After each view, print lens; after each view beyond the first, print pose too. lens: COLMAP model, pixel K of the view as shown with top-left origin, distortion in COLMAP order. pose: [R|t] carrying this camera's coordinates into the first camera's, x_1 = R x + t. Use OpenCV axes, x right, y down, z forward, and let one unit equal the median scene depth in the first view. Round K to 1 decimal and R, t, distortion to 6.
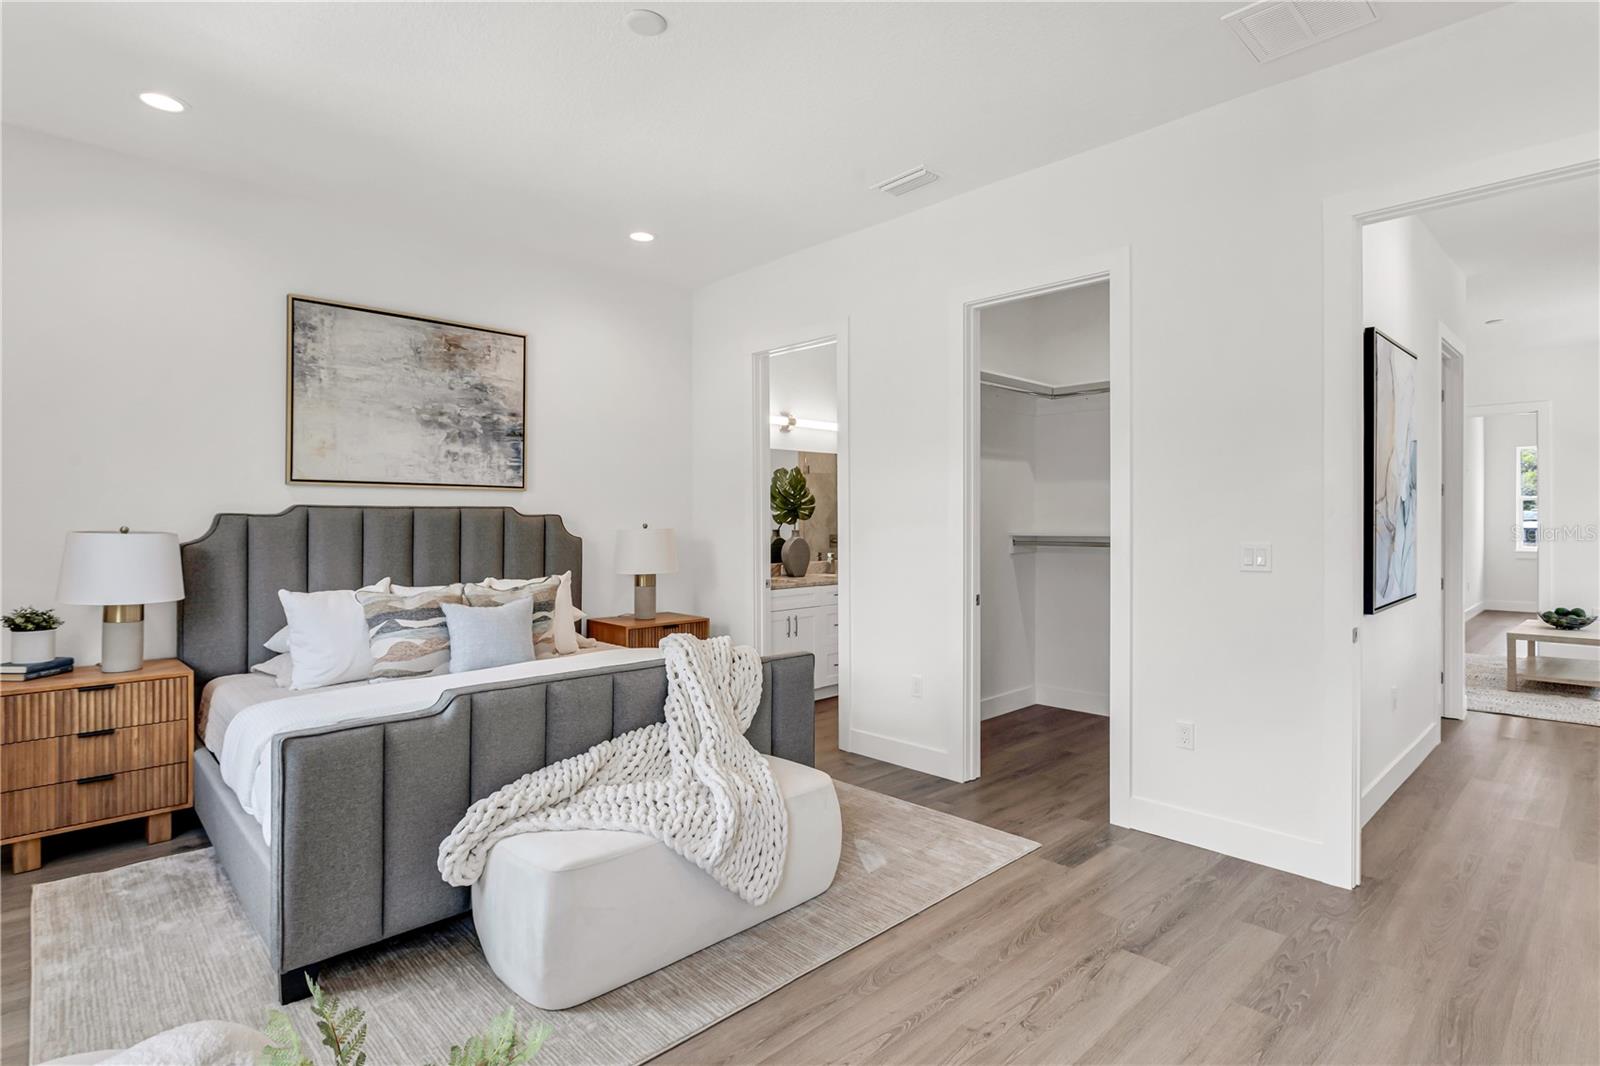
lens RADIAL K [[807.2, 0, 800.3], [0, 807.2, 520.6], [0, 0, 1]] dist [-0.000083, 0.000260]
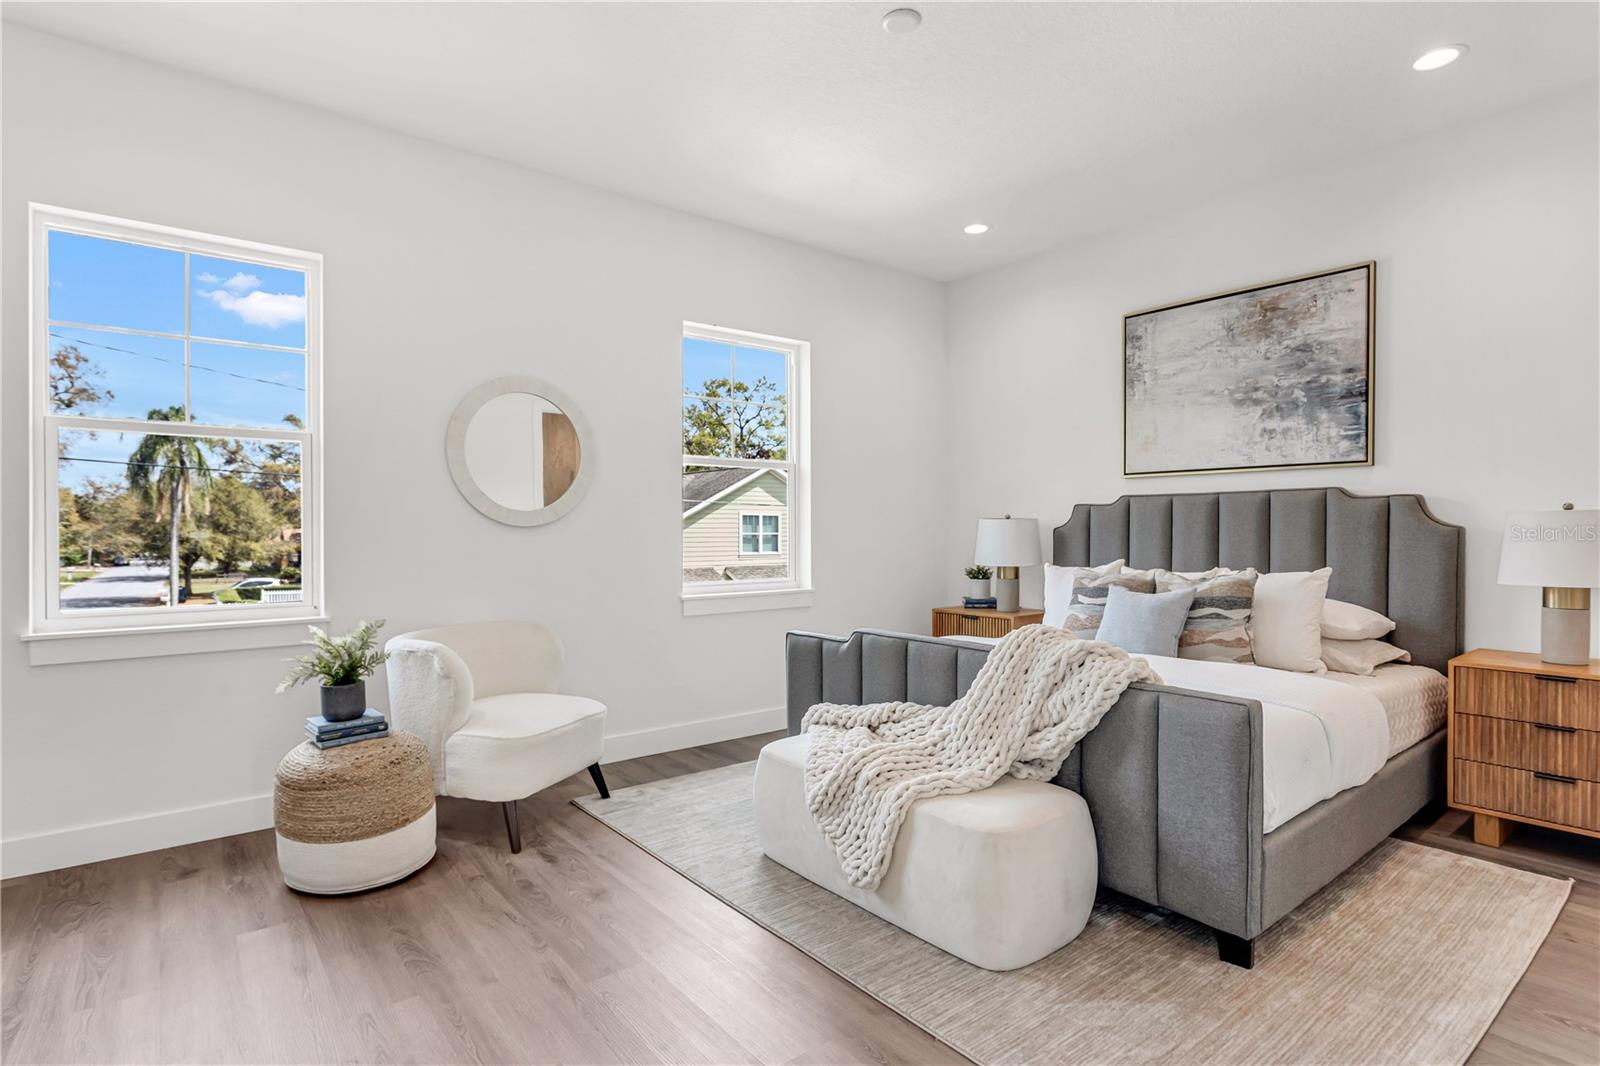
lens RADIAL K [[807.2, 0, 800.0], [0, 807.2, 538.6], [0, 0, 1]] dist [-0.000083, 0.000260]
pose [[-0.076339, 0.017411, -0.996930, 0.506746], [0.007452, 0.999830, 0.016891, 0.017633], [0.997054, -0.006140, -0.076456, 0.548572]]
